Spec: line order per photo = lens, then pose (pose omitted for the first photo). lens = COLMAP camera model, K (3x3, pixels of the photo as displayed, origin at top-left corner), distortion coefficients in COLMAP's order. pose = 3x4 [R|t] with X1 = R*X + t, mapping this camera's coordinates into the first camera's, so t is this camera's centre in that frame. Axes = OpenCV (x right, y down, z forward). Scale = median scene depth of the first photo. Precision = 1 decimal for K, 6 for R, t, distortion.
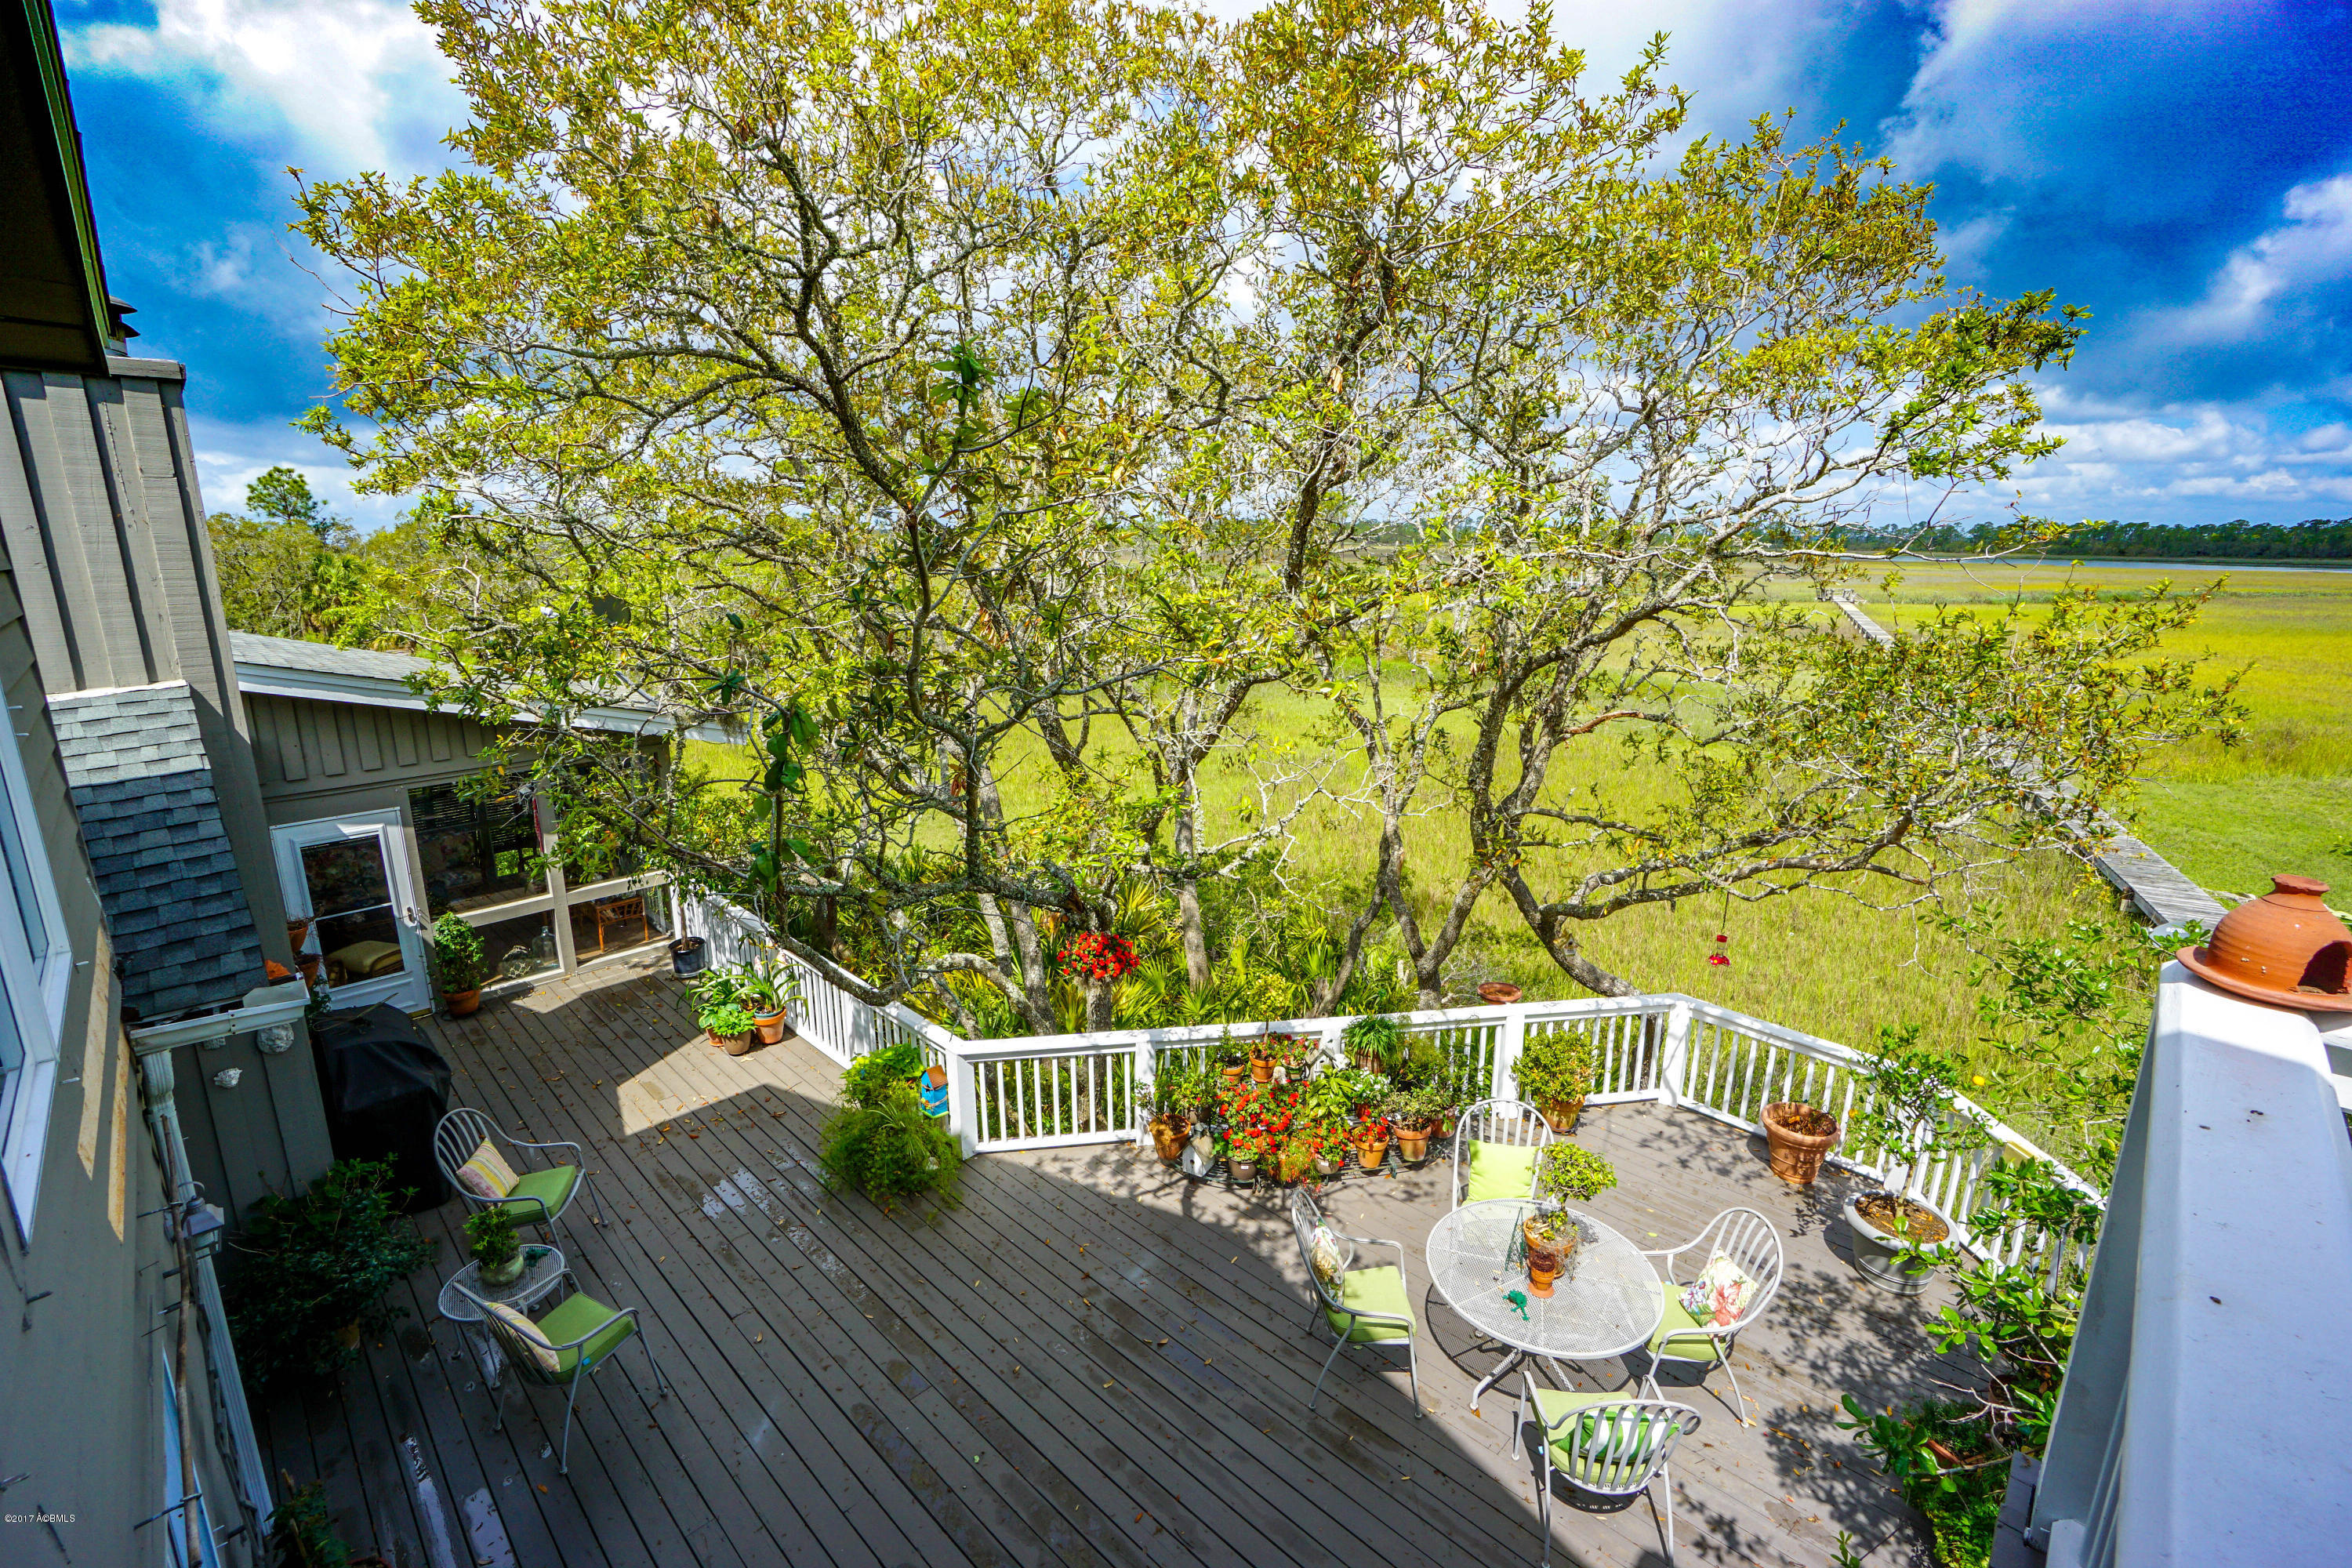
lens RADIAL K [[1028.3, 0, 1174.2], [0, 1028.3, 773.3], [0, 0, 1]] dist [-0.064670, 0.025111]
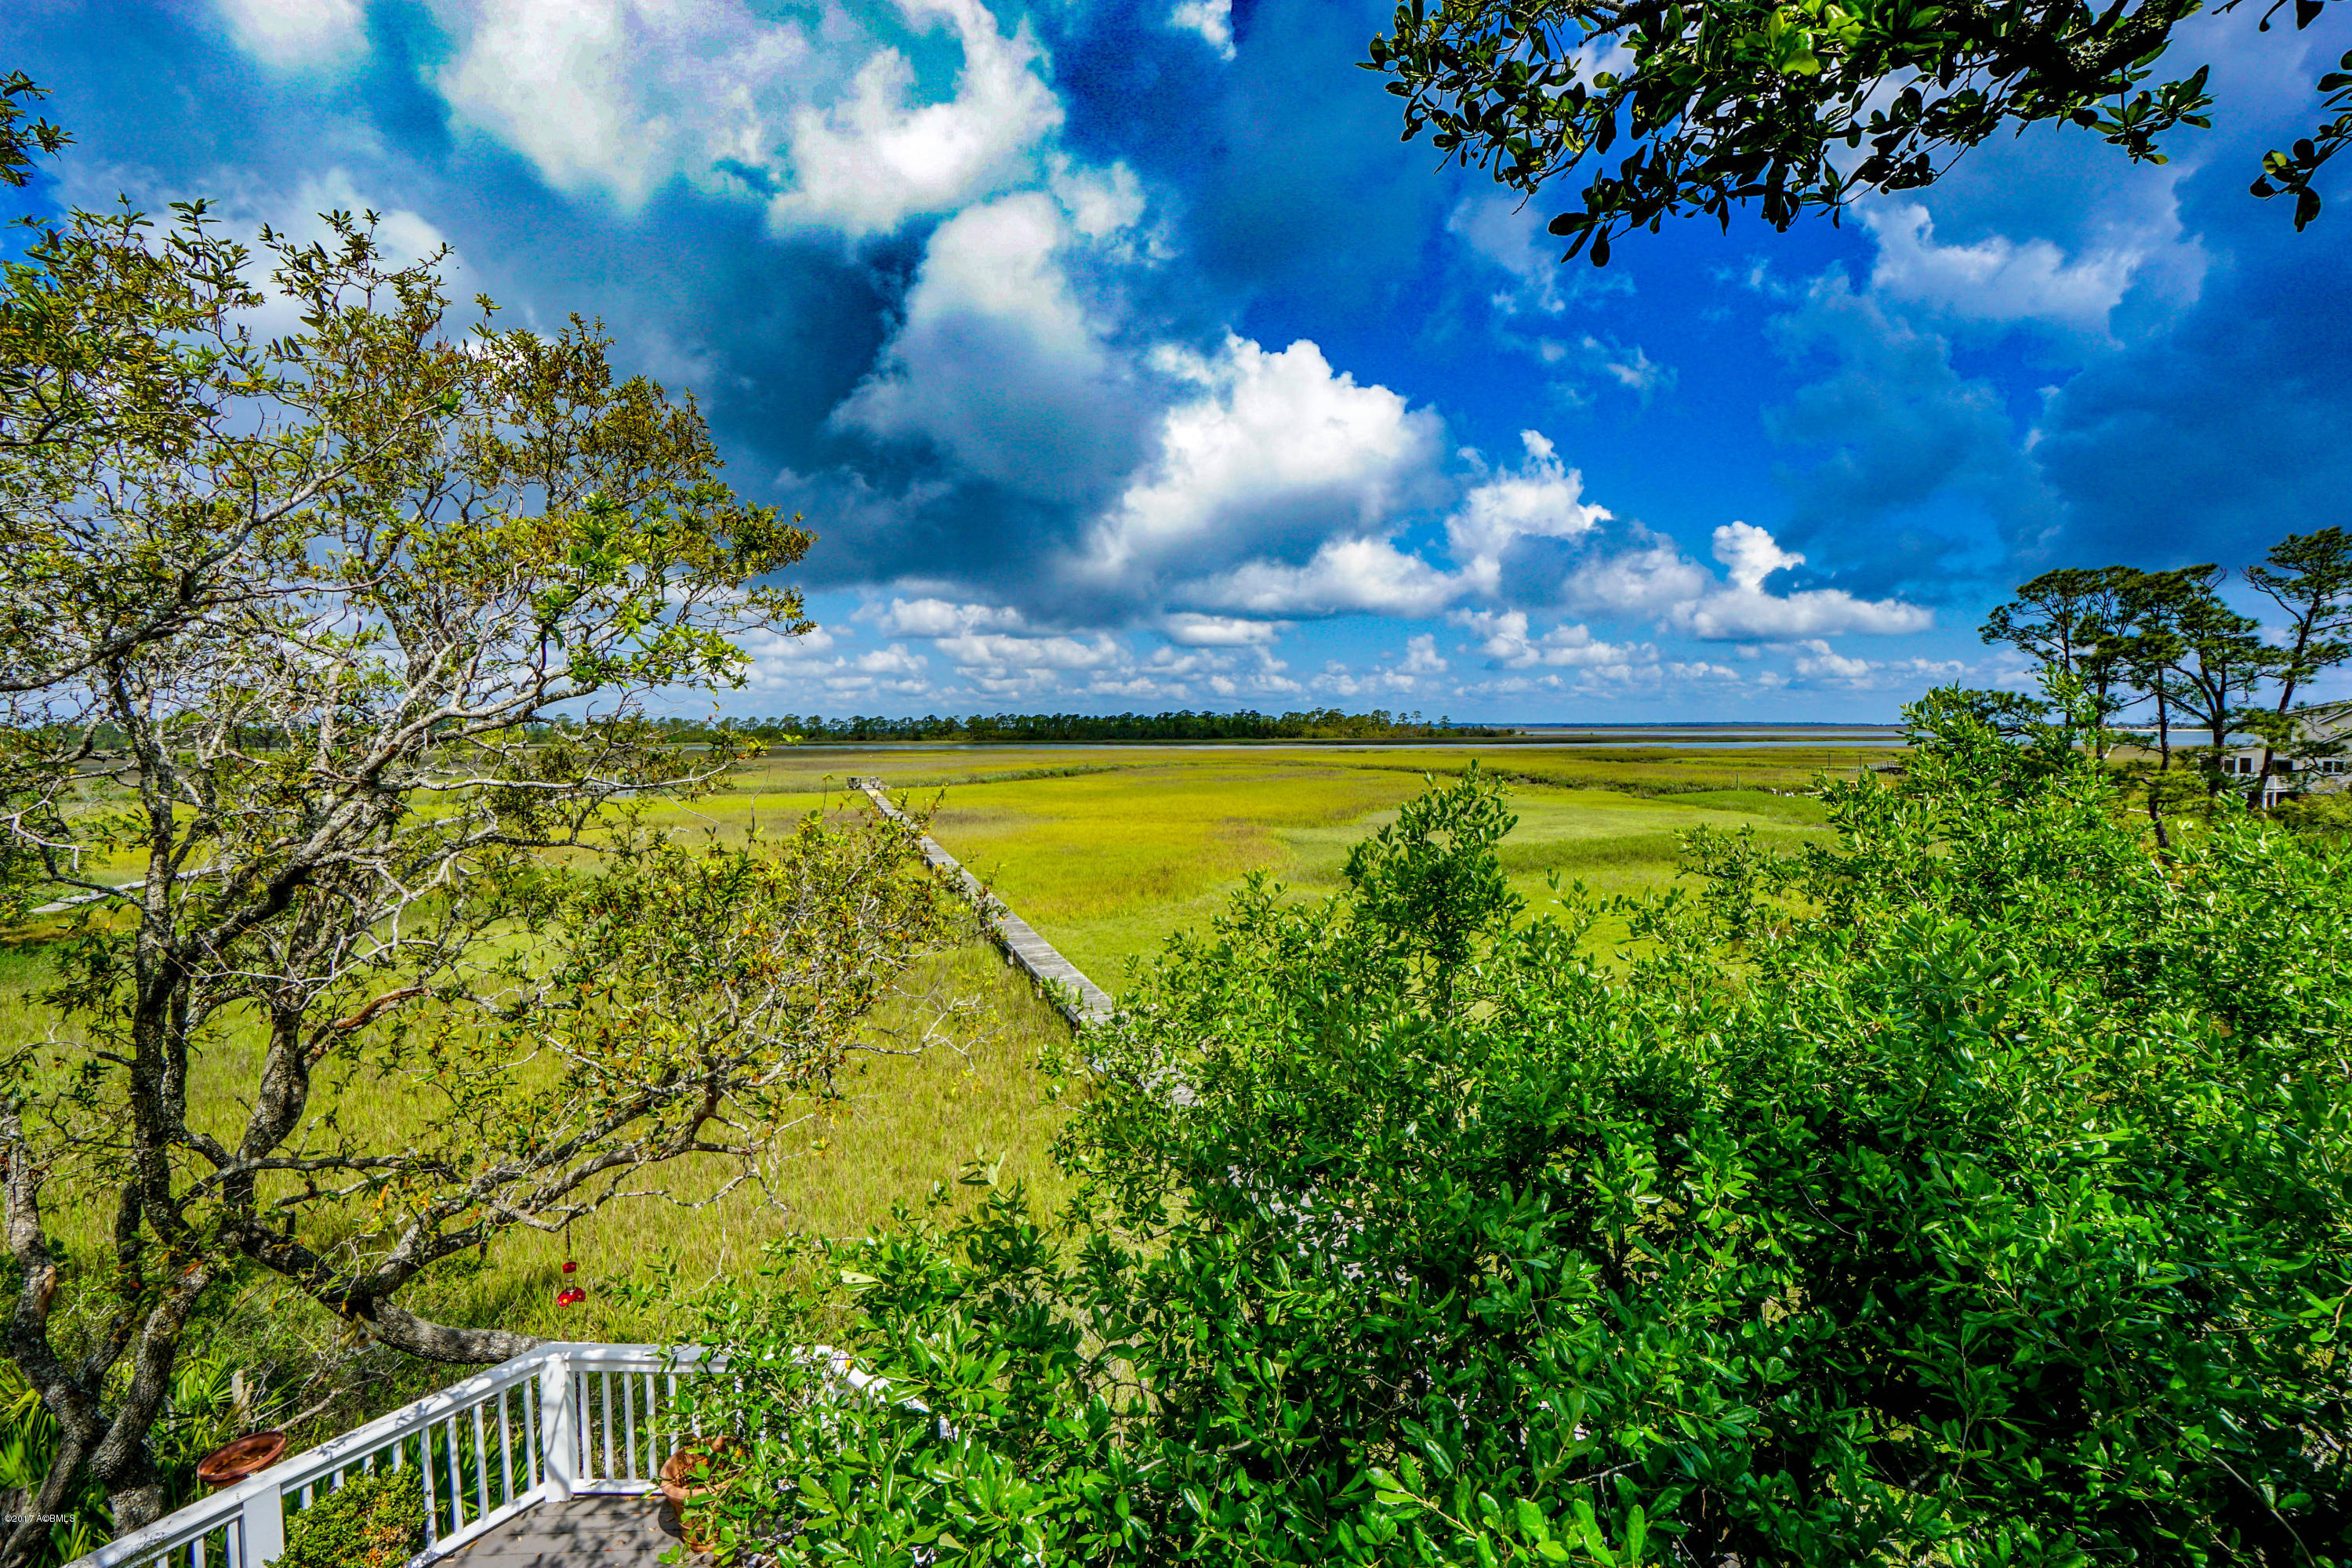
lens RADIAL K [[1037.5, 0, 1170.8], [0, 1037.5, 776.8], [0, 0, 1]] dist [-0.068130, 0.024481]
pose [[0.674822, -0.041681, 0.736803, 0.277144], [0.175620, 0.978791, -0.105476, -0.035832], [-0.716780, 0.200575, 0.667830, 0.084302]]
